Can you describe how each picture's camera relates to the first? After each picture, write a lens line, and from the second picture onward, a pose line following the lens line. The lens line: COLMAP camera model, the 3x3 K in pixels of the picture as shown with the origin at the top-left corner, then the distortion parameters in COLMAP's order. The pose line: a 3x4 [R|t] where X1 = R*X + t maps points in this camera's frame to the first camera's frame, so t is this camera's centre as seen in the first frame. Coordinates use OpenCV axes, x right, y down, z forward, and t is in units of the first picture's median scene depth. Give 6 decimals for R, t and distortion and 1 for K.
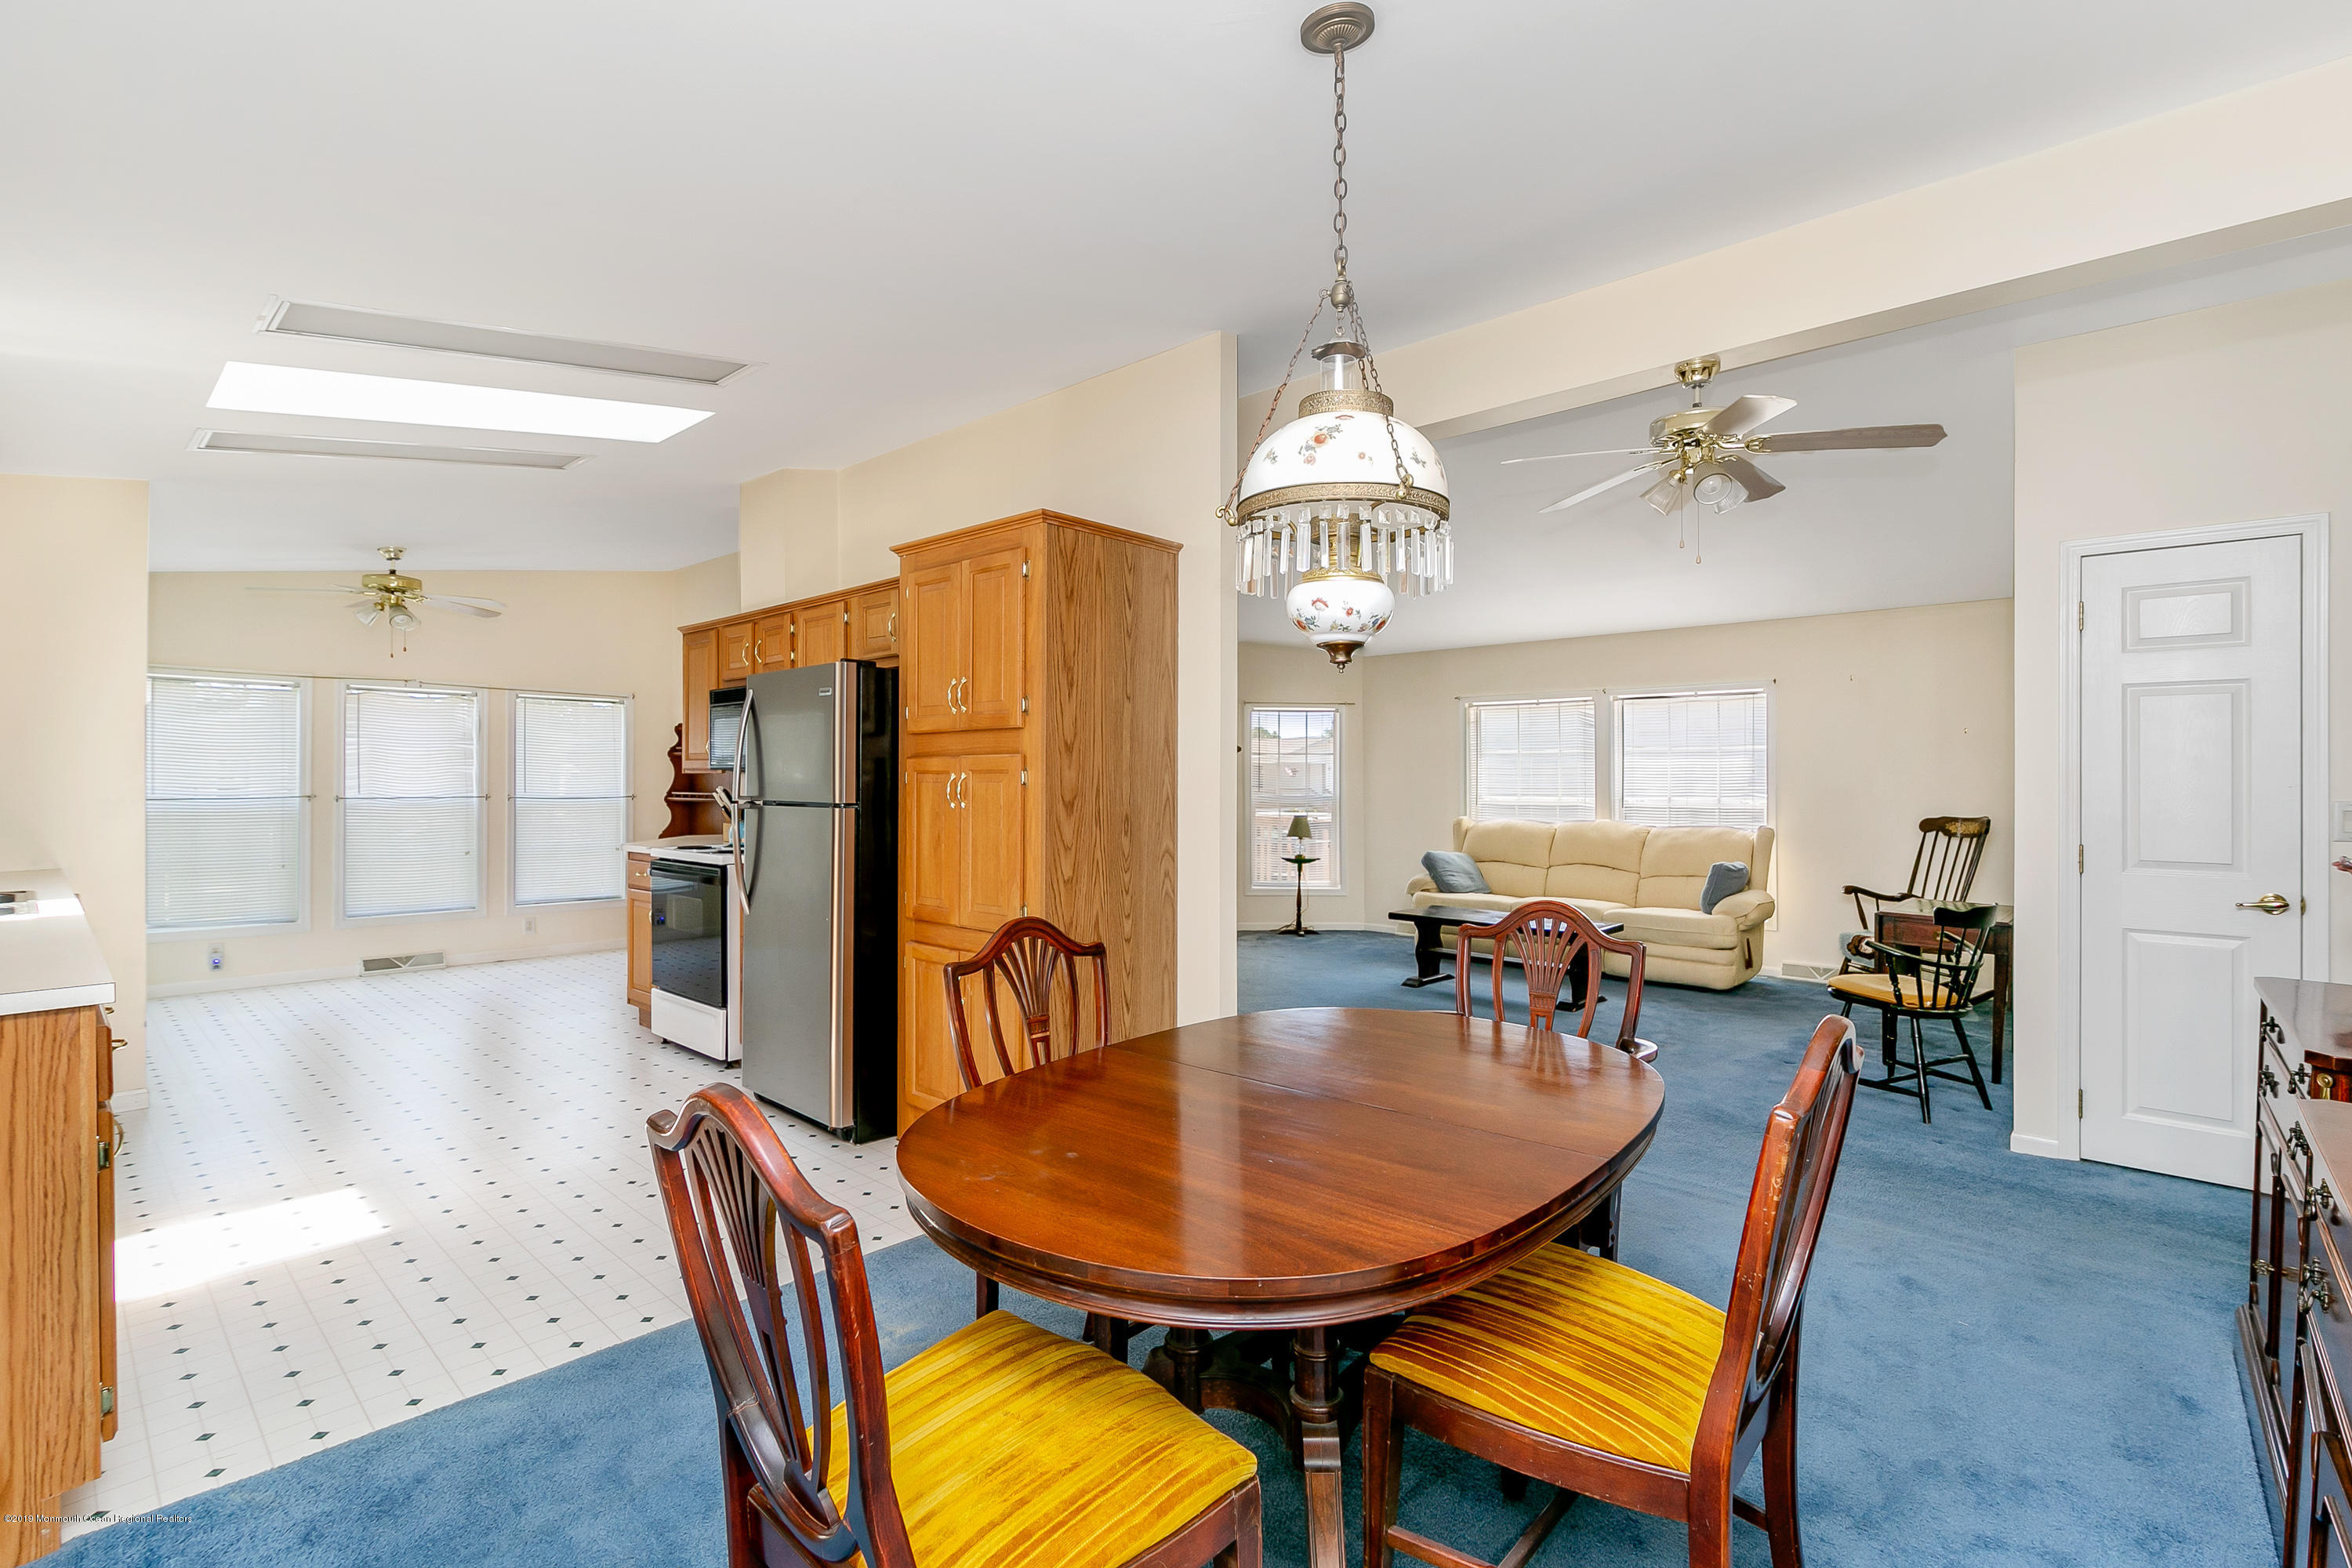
lens RADIAL K [[1090.9, 0, 1193.6], [0, 1090.9, 774.5], [0, 0, 1]] dist [-0.013706, 0.001202]
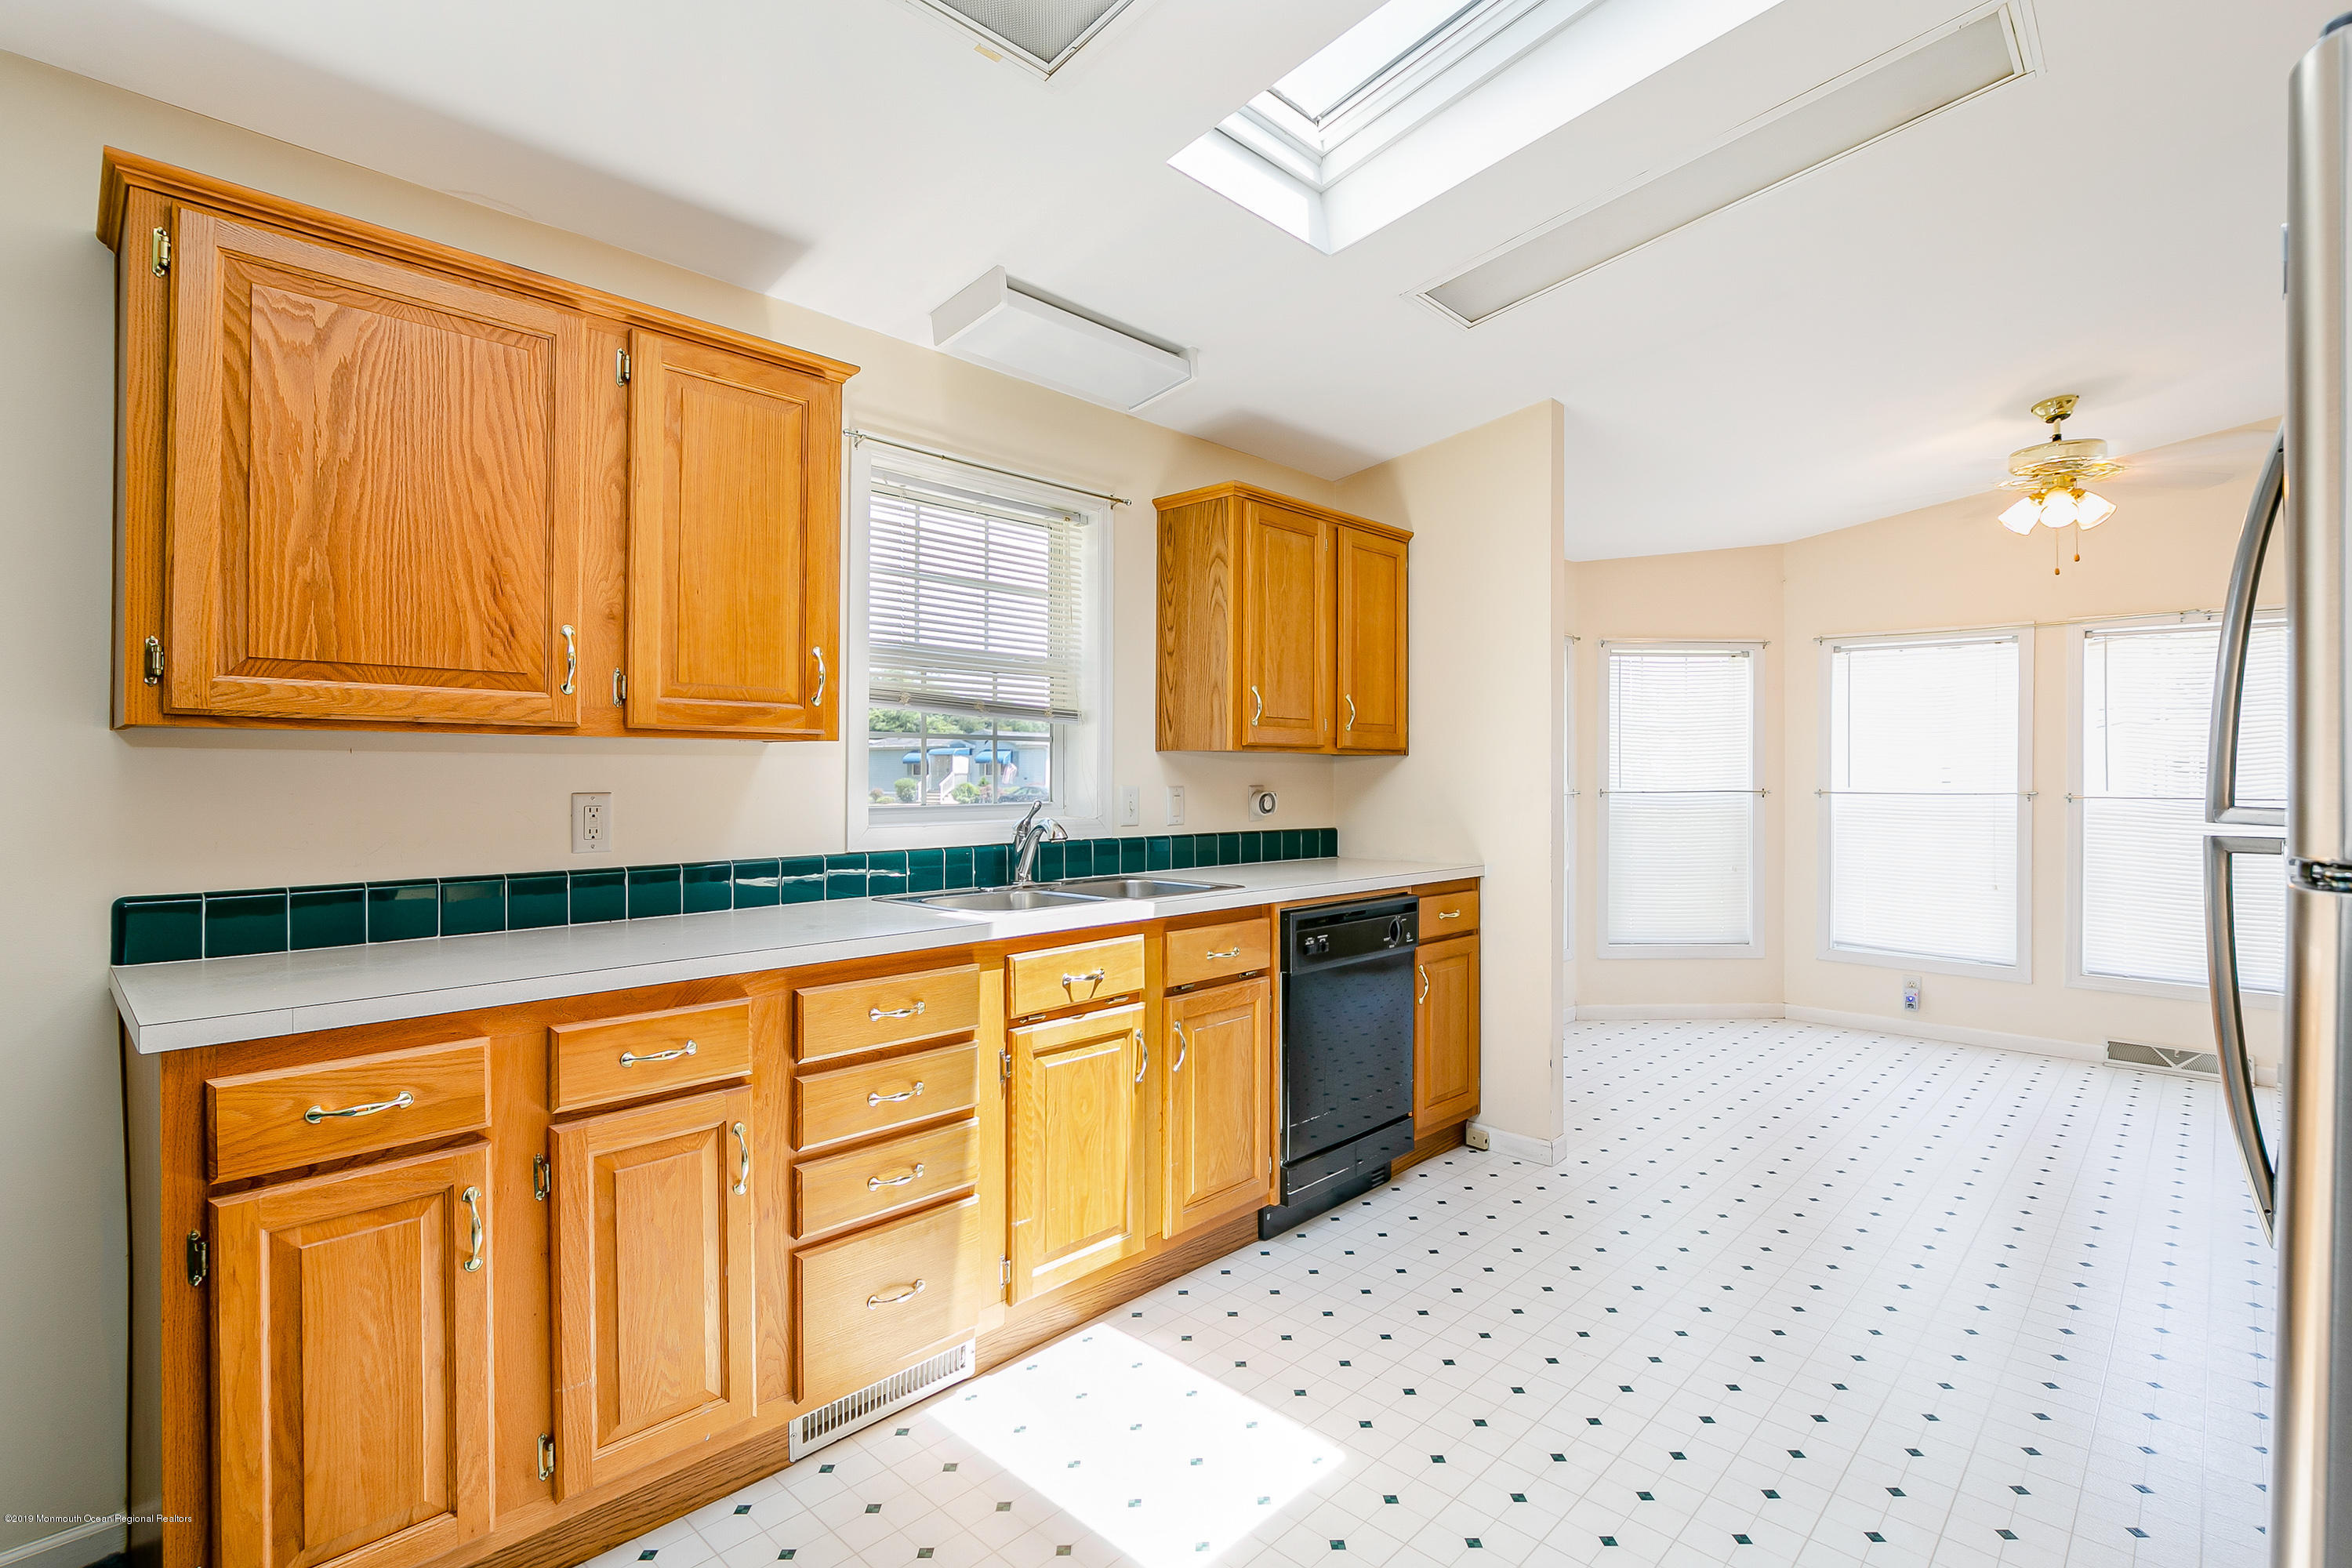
lens RADIAL K [[1090.9, 0, 1176.3], [0, 1090.9, 769.2], [0, 0, 1]] dist [-0.013706, 0.001202]
pose [[-0.031430, -0.002362, -0.999503, -0.107598], [0.000306, 0.999997, -0.002373, 0.007219], [0.999506, -0.000380, -0.031429, 0.568778]]
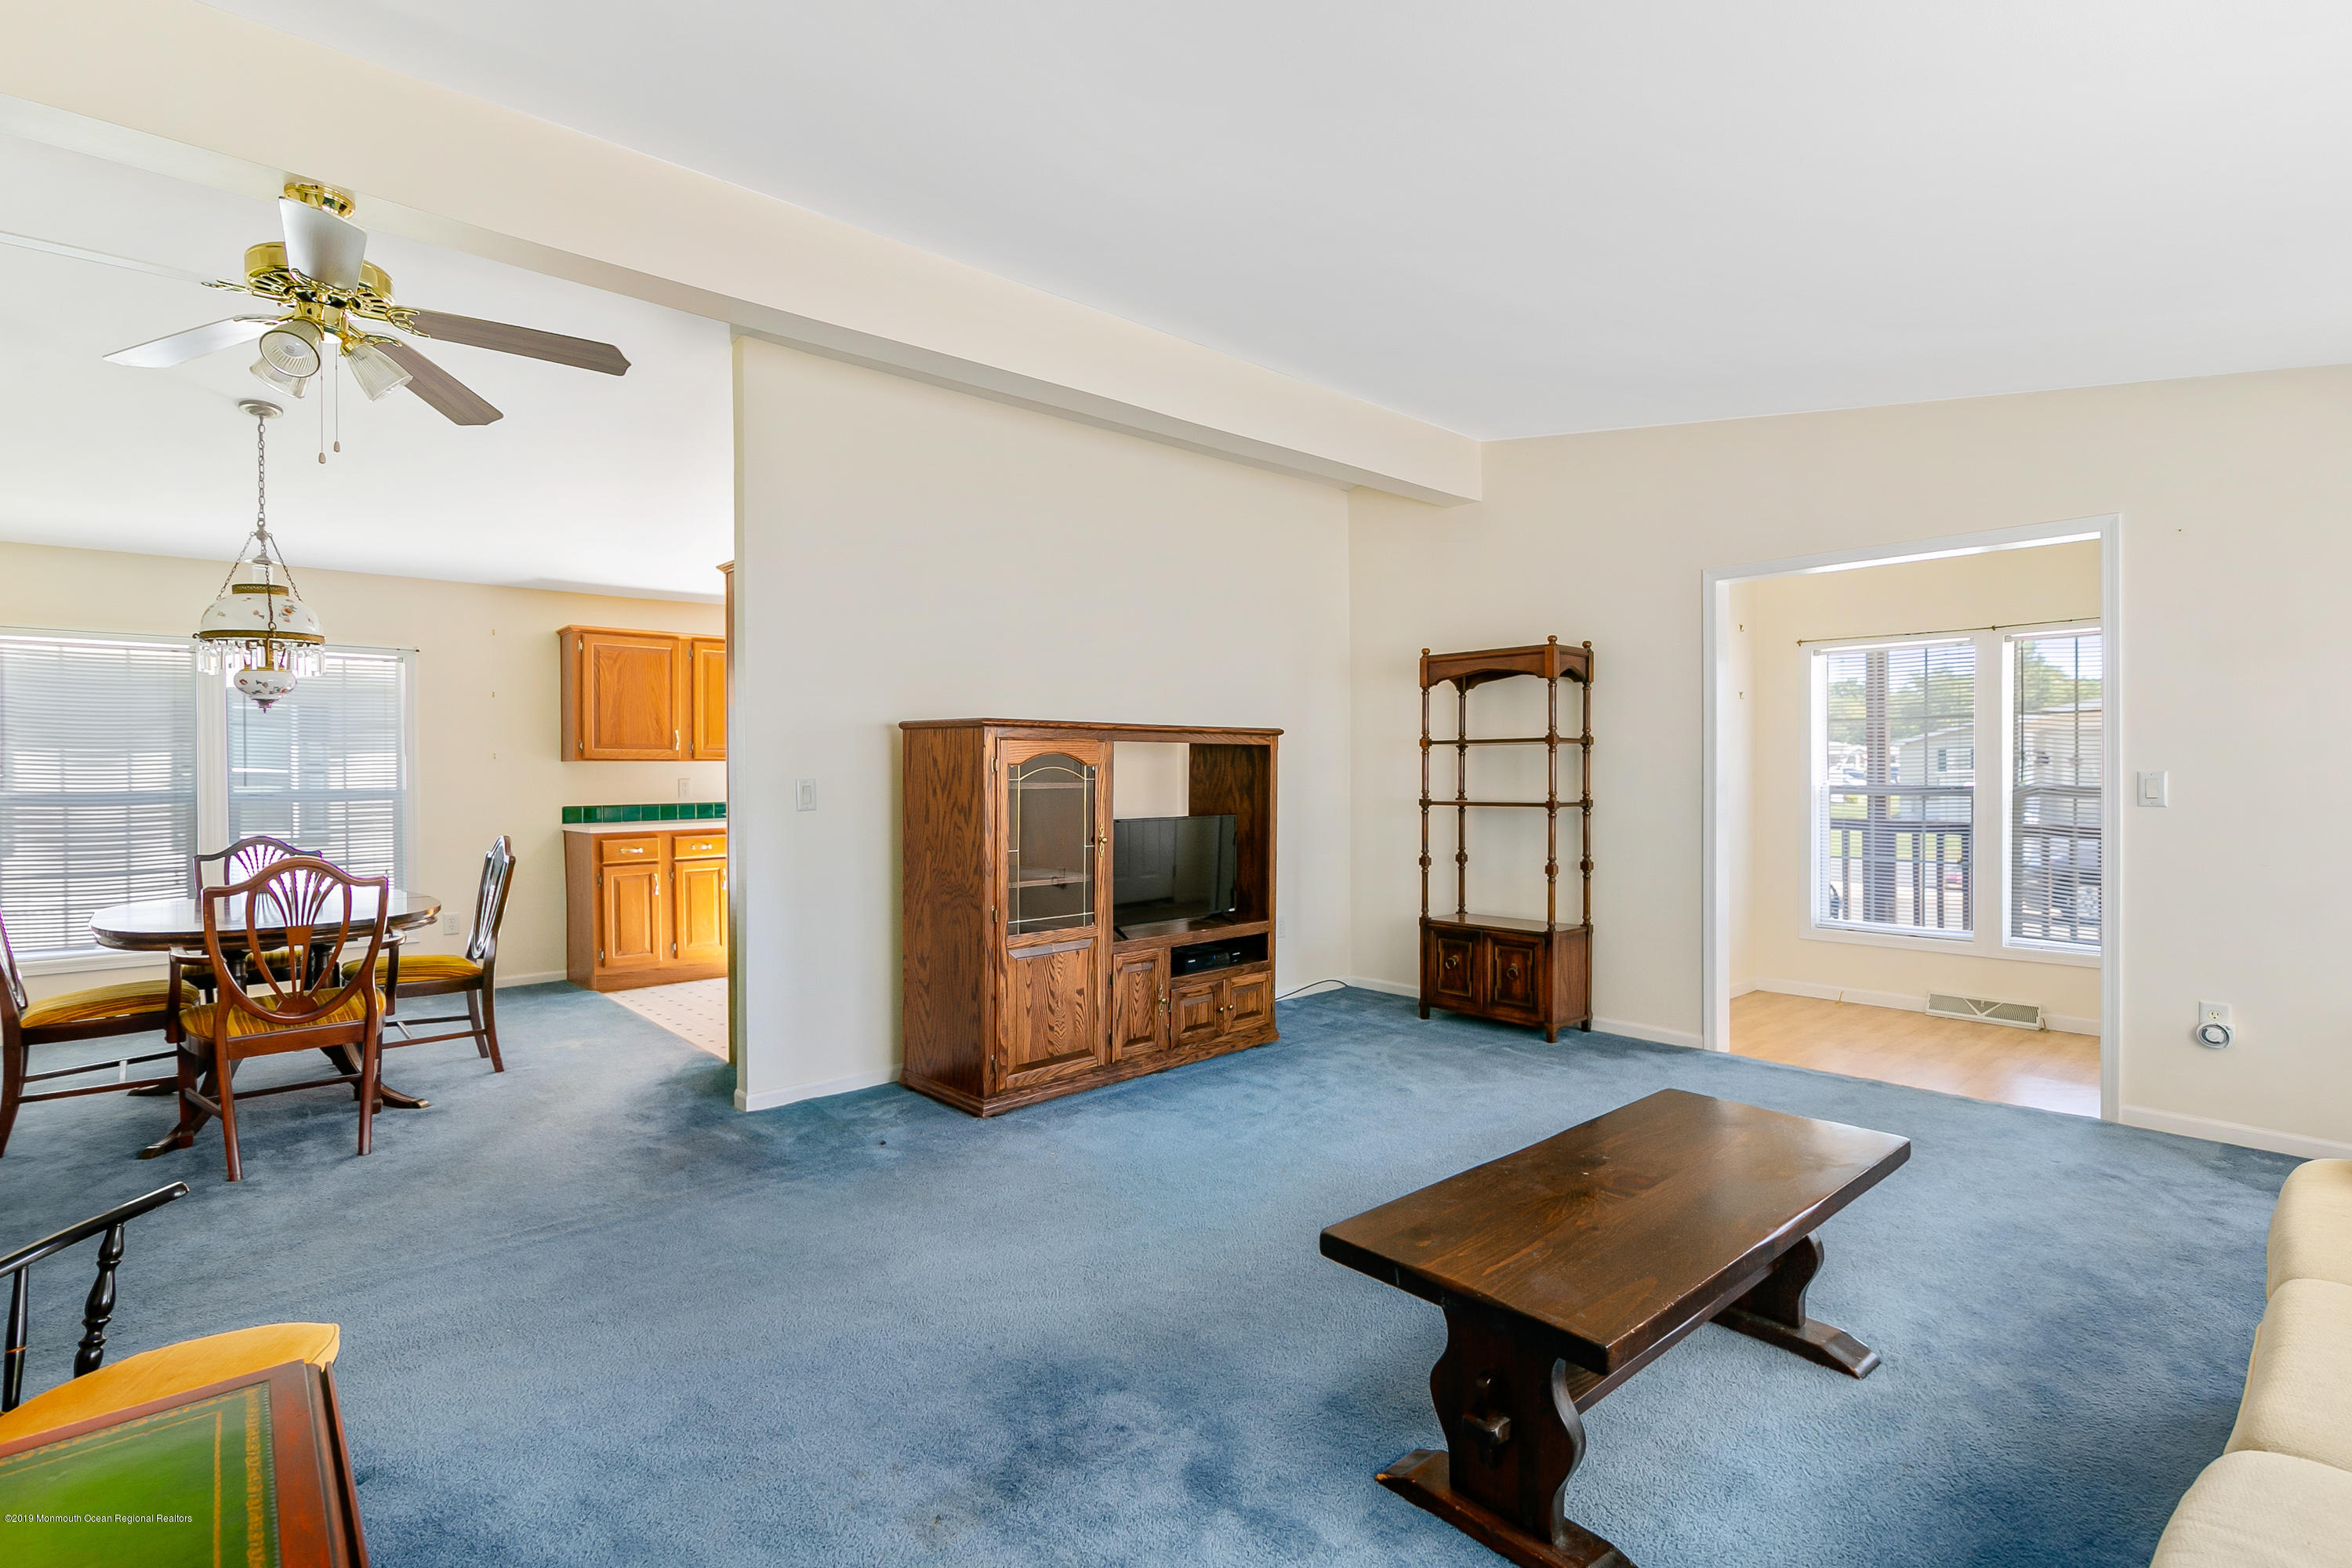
lens RADIAL K [[1090.9, 0, 1152.9], [0, 1090.9, 775.4], [0, 0, 1]] dist [-0.013706, 0.001202]
pose [[-0.110365, 0.002772, -0.993887, 0.710588], [0.007527, 0.999970, 0.001953, 0.012689], [0.993863, -0.007266, -0.110382, 1.031859]]
